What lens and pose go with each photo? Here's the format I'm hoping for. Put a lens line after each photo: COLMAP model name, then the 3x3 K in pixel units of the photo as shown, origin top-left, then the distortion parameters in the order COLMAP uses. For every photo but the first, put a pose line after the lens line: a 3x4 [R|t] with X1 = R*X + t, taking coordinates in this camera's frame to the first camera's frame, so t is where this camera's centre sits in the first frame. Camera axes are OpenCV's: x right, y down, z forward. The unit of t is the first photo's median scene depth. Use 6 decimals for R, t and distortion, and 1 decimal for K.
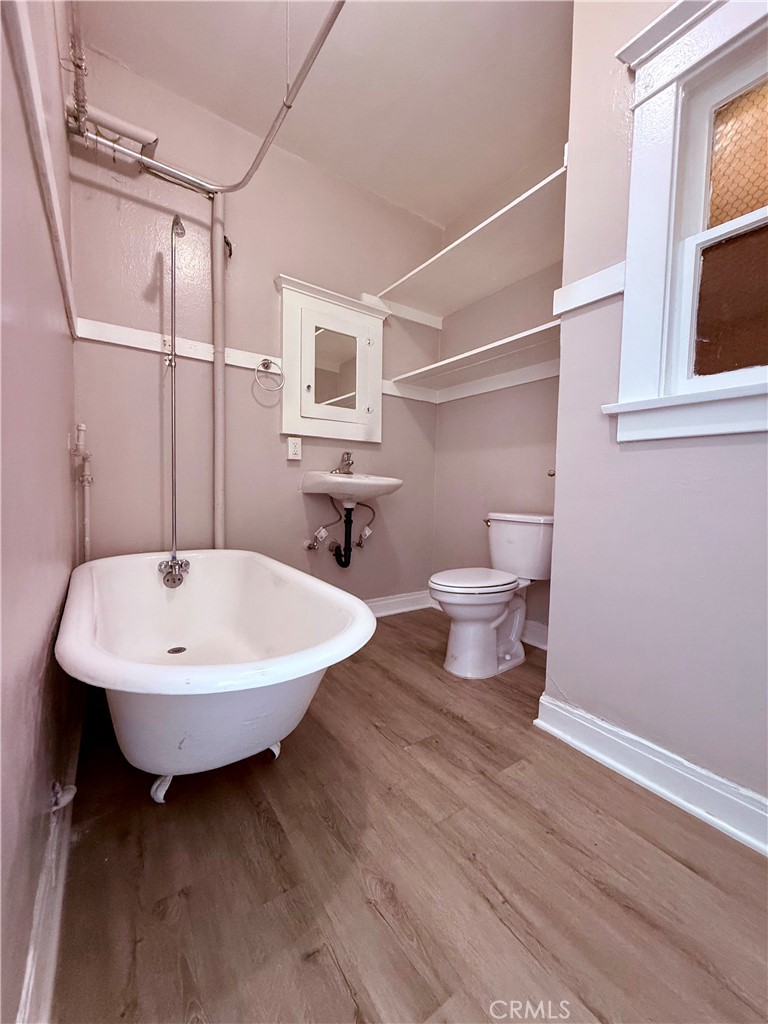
lens RADIAL K [[407.6, 0, 383.6], [0, 407.6, 509.7], [0, 0, 1]] dist [0.002076, -0.000339]
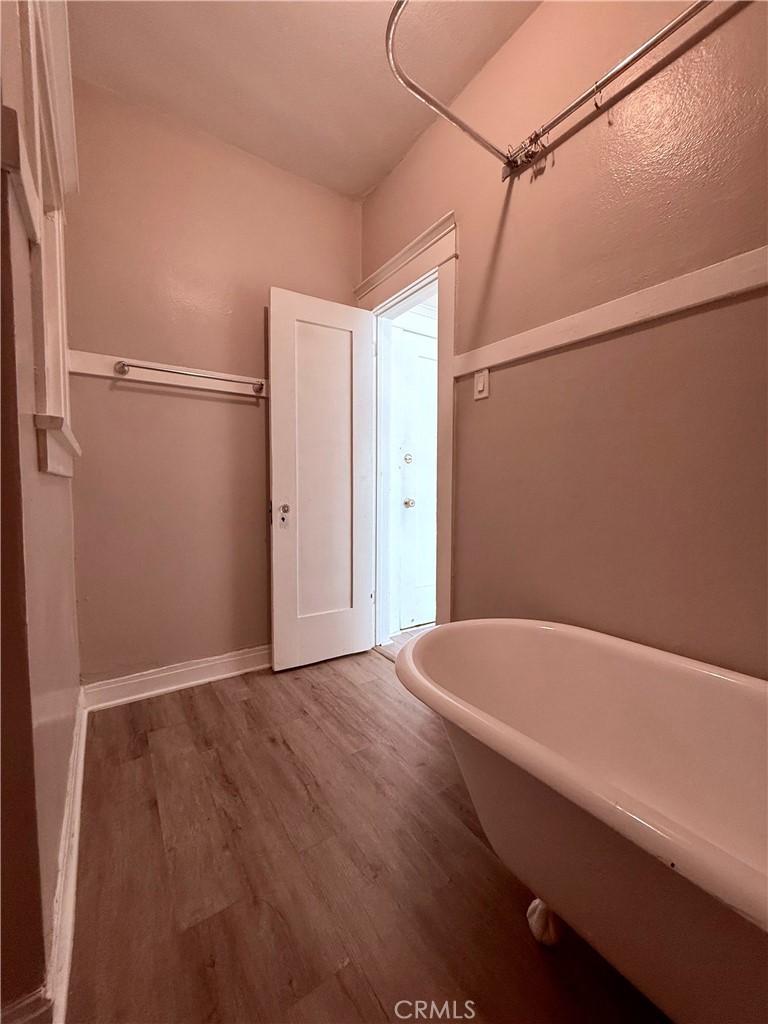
lens RADIAL K [[407.6, 0, 385.5], [0, 407.6, 512.3], [0, 0, 1]] dist [0.002076, -0.000339]
pose [[-0.999550, -0.030007, -0.000439, 0.018445], [-0.029852, 0.992665, 0.117150, -0.223783], [-0.003079, 0.117110, -0.993114, 1.924388]]
